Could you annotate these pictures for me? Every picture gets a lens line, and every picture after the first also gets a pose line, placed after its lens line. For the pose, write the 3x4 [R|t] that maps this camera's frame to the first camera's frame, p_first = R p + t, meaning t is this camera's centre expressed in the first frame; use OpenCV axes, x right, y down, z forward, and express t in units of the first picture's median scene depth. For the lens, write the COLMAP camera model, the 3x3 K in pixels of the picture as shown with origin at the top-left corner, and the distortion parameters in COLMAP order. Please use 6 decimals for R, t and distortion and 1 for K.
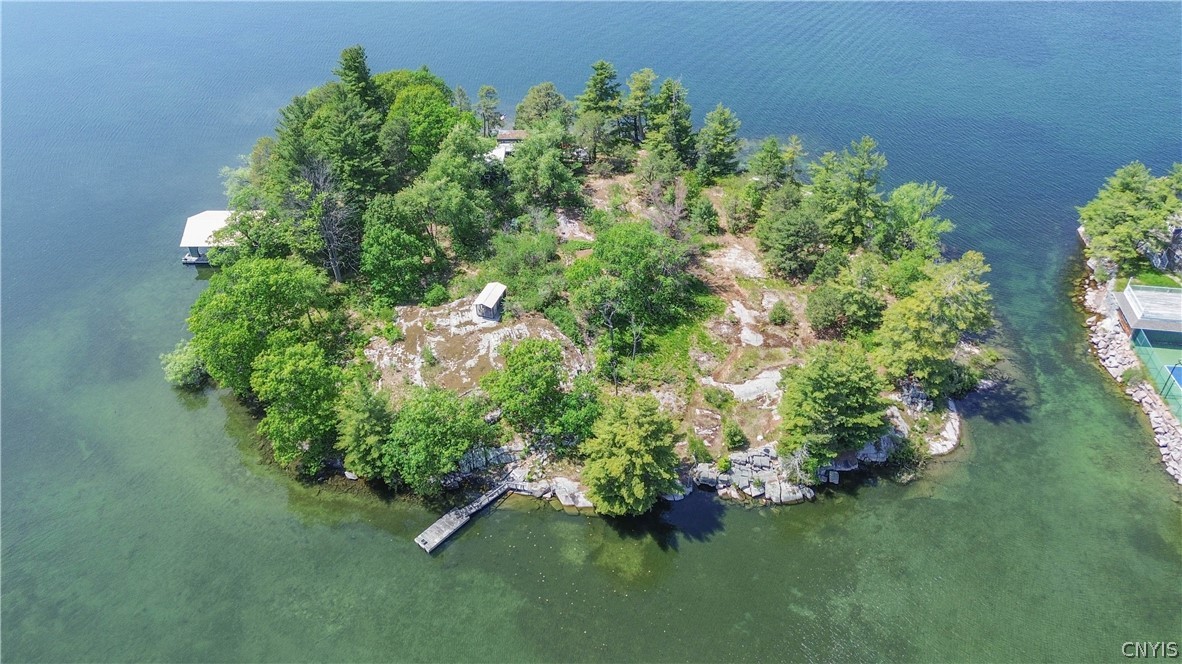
lens RADIAL K [[842.5, 0, 604.0], [0, 842.5, 318.4], [0, 0, 1]] dist [0.098173, -0.116180]
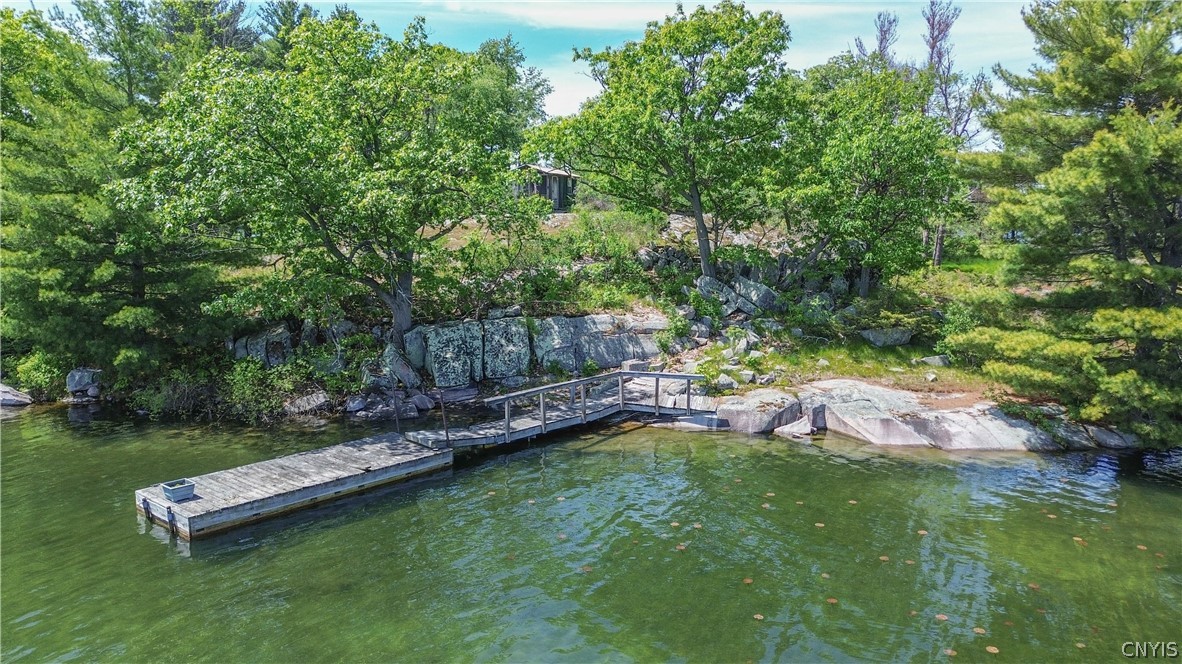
lens RADIAL K [[842.5, 0, 604.0], [0, 842.5, 318.4], [0, 0, 1]] dist [0.098173, -0.116180]
pose [[0.999773, 0.018041, -0.011298, -0.116785], [-0.021278, 0.861533, -0.507256, 0.302122], [0.000582, 0.507382, 0.861721, 0.784985]]
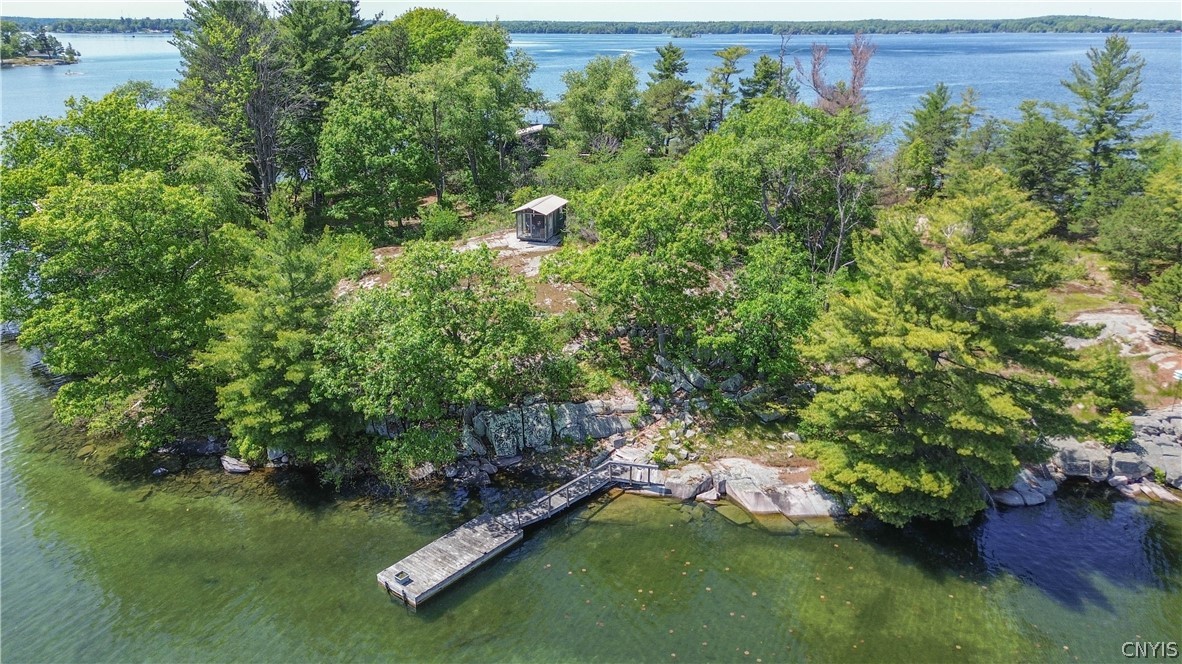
lens RADIAL K [[842.5, 0, 604.0], [0, 842.5, 318.4], [0, 0, 1]] dist [0.098173, -0.116180]
pose [[0.999447, 0.010004, 0.031719, -0.131197], [0.000482, 0.949231, -0.314579, 0.257094], [-0.033256, 0.314420, 0.948701, 0.584038]]
